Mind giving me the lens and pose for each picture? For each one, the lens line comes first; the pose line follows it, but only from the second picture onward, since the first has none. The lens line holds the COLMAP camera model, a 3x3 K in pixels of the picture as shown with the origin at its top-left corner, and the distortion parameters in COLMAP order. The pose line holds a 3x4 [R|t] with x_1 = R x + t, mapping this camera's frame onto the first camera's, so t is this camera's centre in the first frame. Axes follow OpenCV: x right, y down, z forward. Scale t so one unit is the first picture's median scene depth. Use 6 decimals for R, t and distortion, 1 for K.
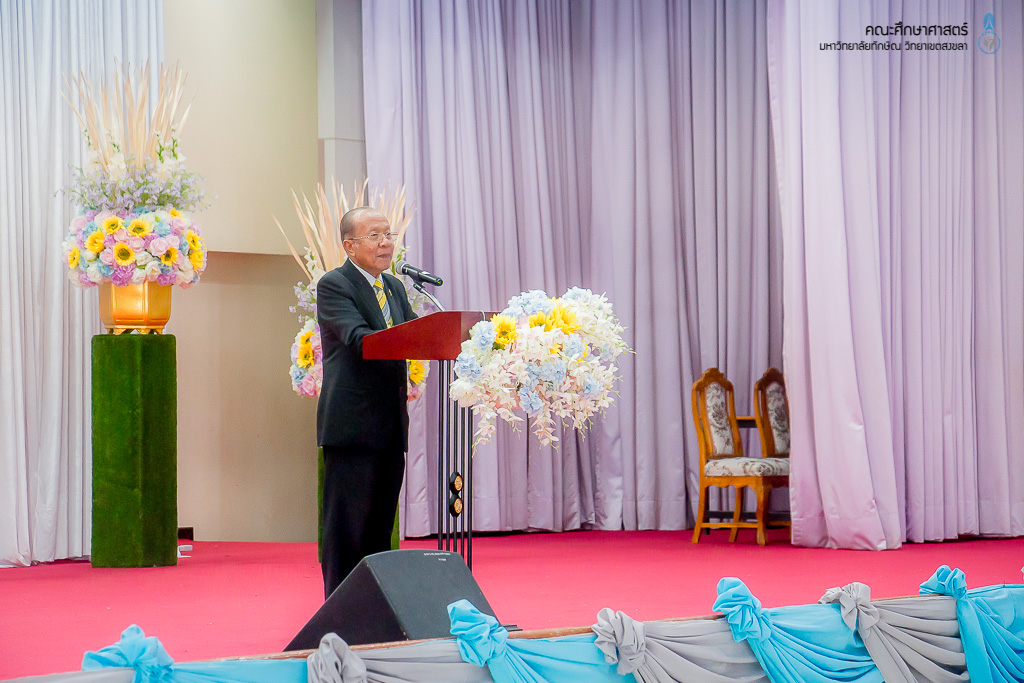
lens RADIAL K [[4056.8, 0, 512.1], [0, 4056.8, 342.3], [0, 0, 1]] dist [0.390702, 0.000000]
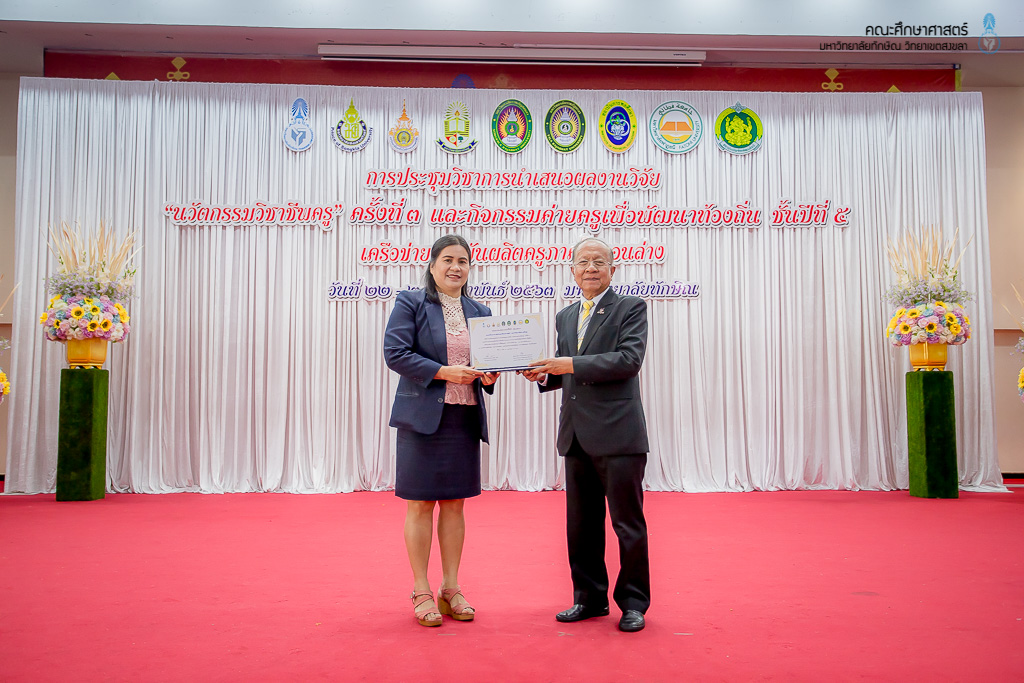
lens RADIAL K [[890.3, 0, 512.5], [0, 890.3, 340.0], [0, 0, 1]] dist [0.000236, 0.055509]
pose [[0.651128, -0.058307, -0.756725, 0.095072], [0.016749, 0.997906, -0.062479, 0.006180], [0.758783, 0.028008, 0.650741, 0.598938]]
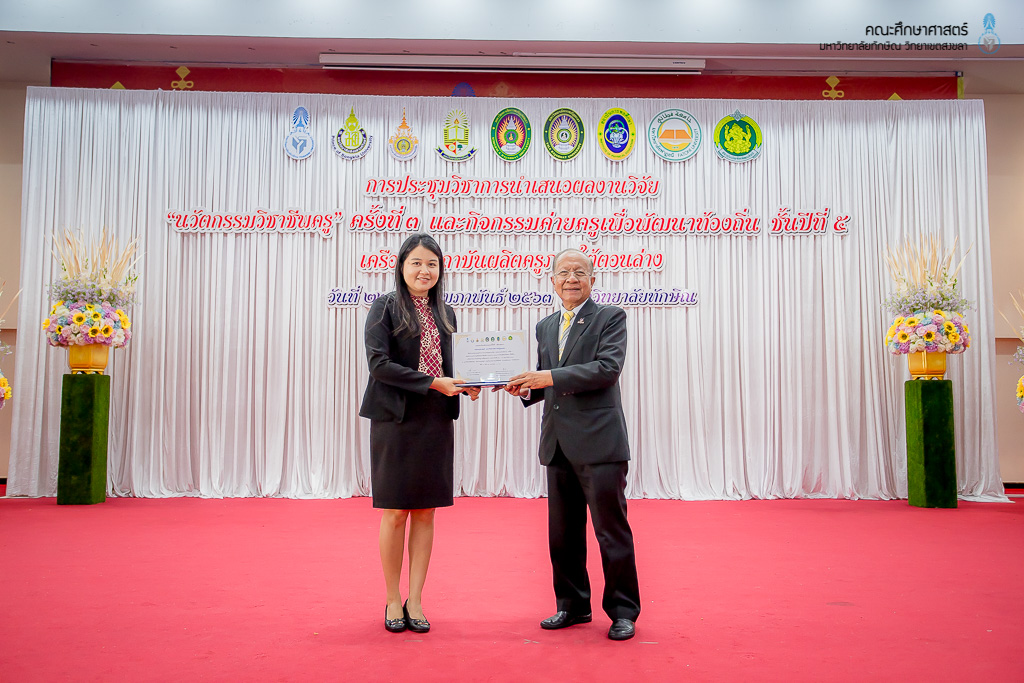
lens RADIAL K [[890.3, 0, 511.4], [0, 890.3, 340.2], [0, 0, 1]] dist [0.000236, 0.055509]
pose [[0.637092, -0.060480, -0.768411, 0.101875], [0.011992, 0.997574, -0.068574, 0.005634], [0.770695, 0.034474, 0.636272, 0.604460]]
